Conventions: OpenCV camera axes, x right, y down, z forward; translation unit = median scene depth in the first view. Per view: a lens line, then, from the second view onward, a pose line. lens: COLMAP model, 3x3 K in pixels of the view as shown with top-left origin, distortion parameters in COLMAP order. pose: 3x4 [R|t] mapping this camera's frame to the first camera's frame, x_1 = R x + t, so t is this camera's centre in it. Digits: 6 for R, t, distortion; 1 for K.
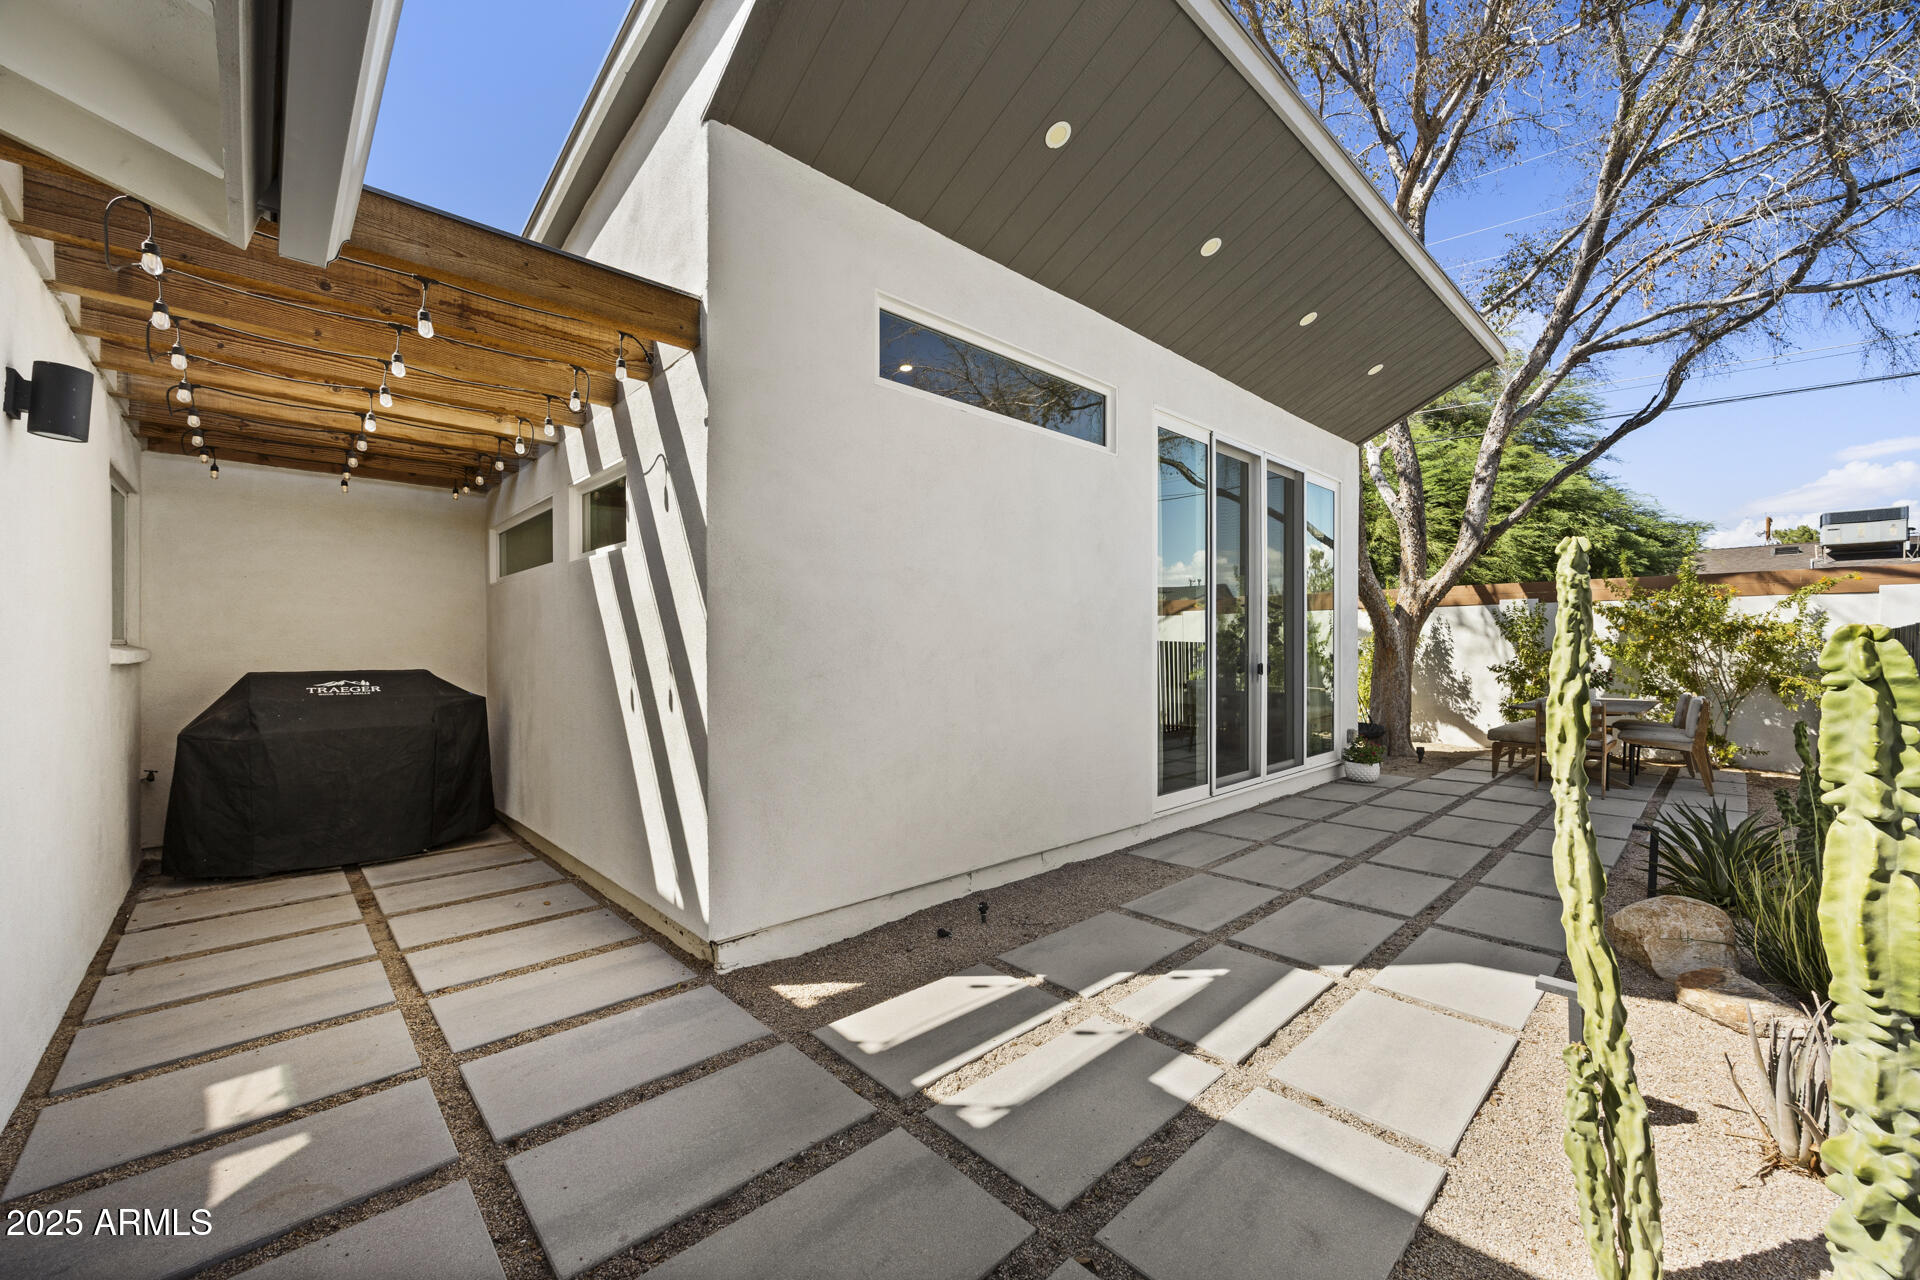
lens RADIAL K [[753.4, 0, 939.8], [0, 753.4, 635.3], [0, 0, 1]] dist [-0.000278, 0.000080]
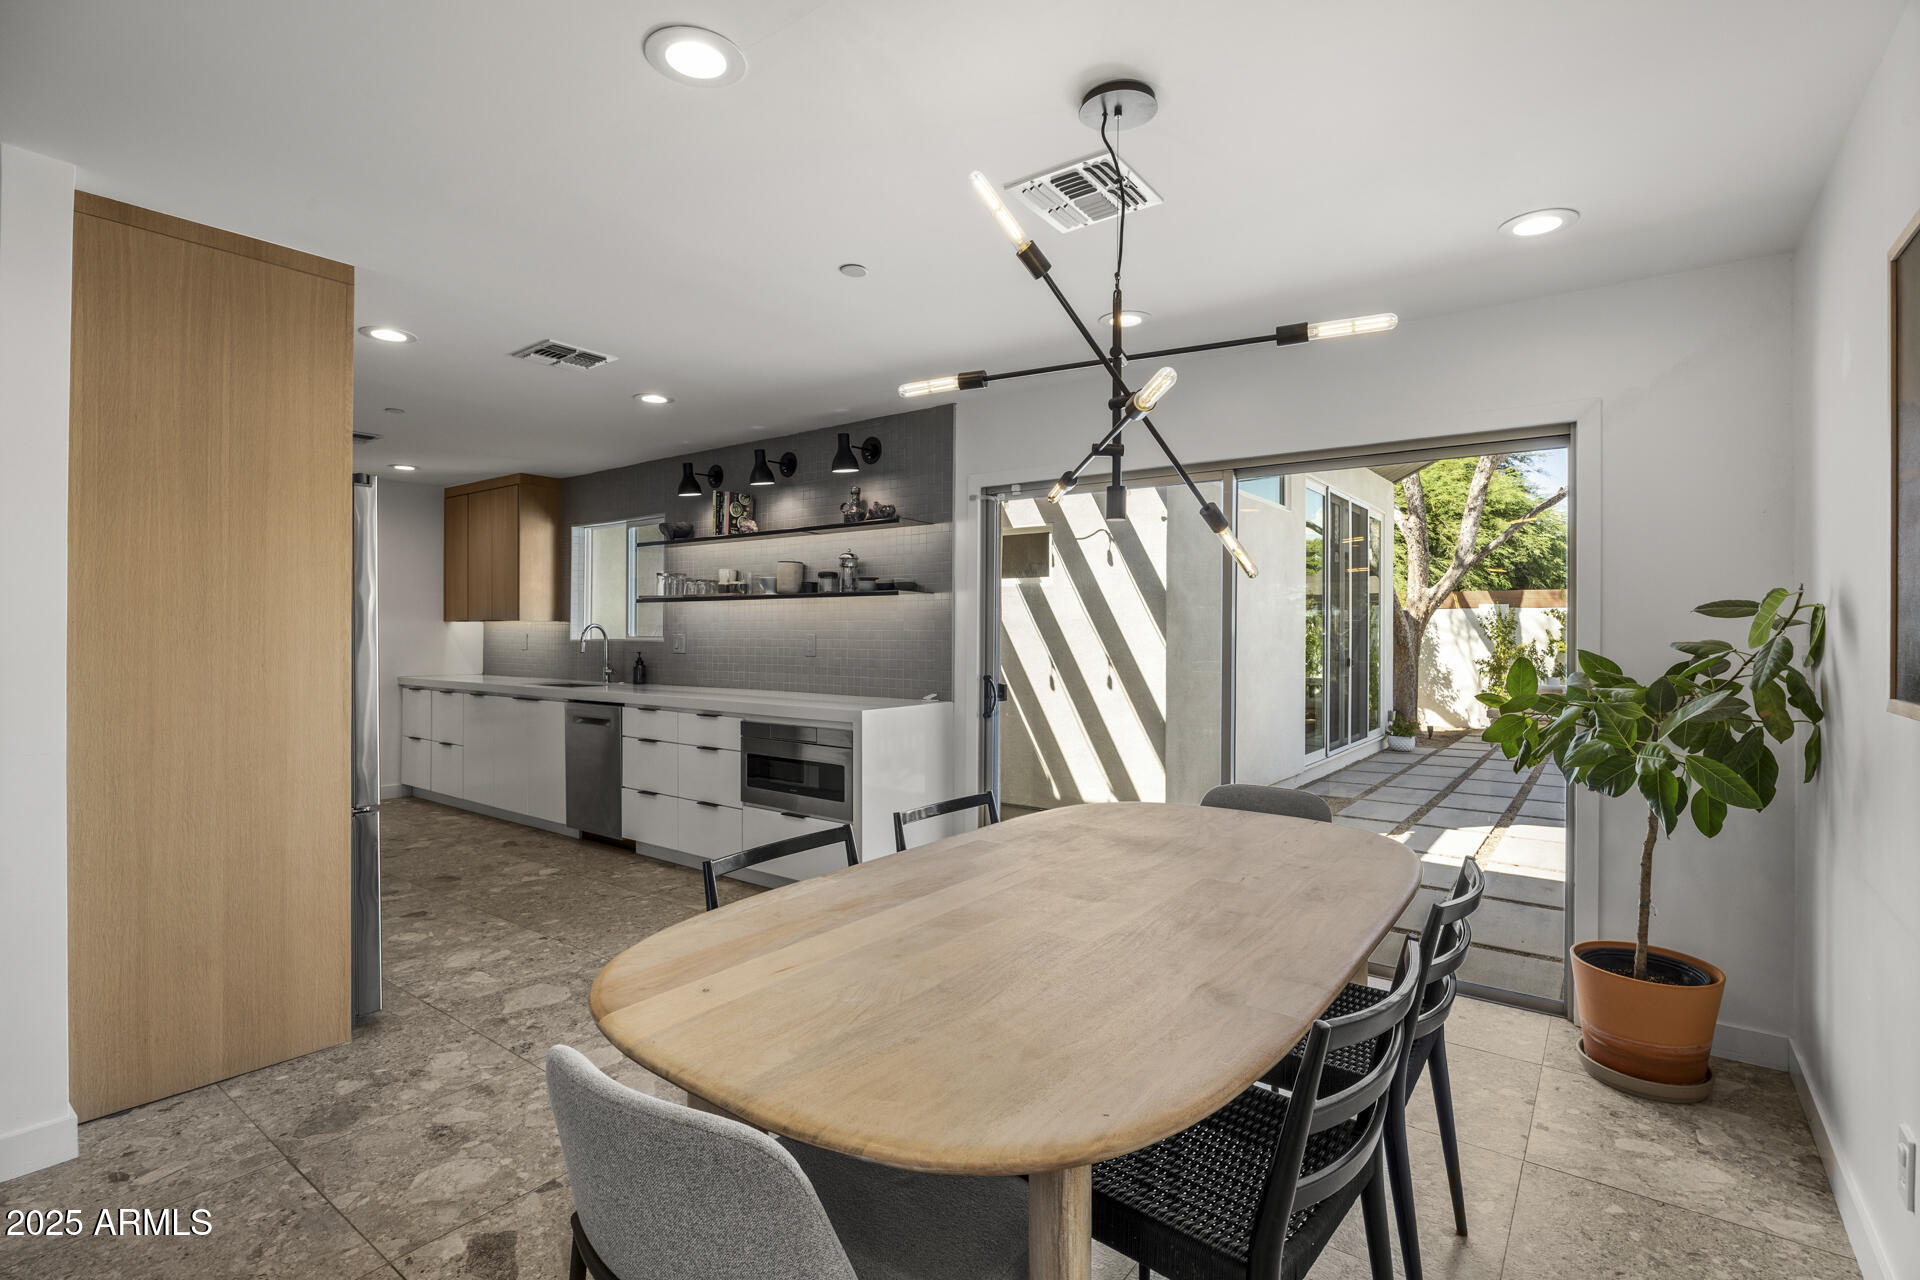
lens RADIAL K [[908.4, 0, 964.1], [0, 908.4, 631.5], [0, 0, 1]] dist [-0.028995, 0.000030]
pose [[0.983473, 0.006173, 0.180948, -0.439333], [-0.008741, 0.999872, 0.013398, -0.022408], [-0.180842, -0.014758, 0.983401, -0.360099]]
